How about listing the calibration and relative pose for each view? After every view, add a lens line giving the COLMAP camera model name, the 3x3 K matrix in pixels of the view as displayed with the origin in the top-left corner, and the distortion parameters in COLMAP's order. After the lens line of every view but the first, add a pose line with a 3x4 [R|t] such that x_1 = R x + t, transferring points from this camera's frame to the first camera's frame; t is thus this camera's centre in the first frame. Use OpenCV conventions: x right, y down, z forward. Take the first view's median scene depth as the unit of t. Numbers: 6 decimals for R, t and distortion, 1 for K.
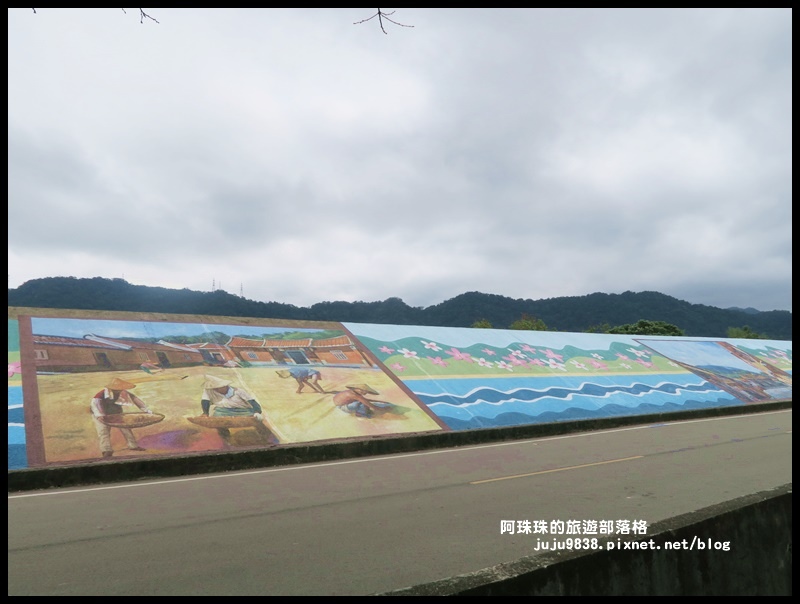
lens RADIAL K [[542.2, 0, 401.3], [0, 542.2, 302.9], [0, 0, 1]] dist [0.005402, 0.000825]
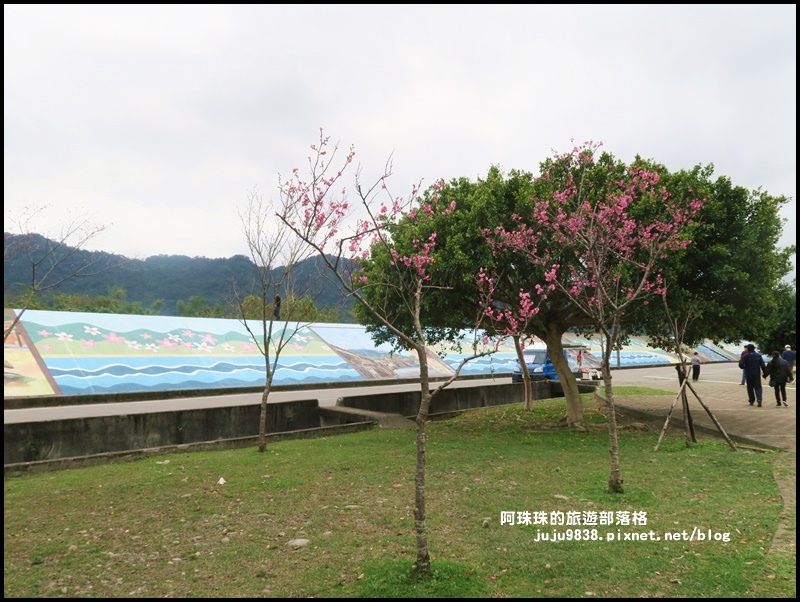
lens RADIAL K [[609.9, 0, 399.8], [0, 609.9, 300.4], [0, 0, 1]] dist [-0.006822, -0.001331]
pose [[0.979661, 0.044970, 0.195555, 0.398765], [-0.058187, 0.996355, 0.062373, -0.101439], [-0.192037, -0.072483, 0.978707, -0.444678]]
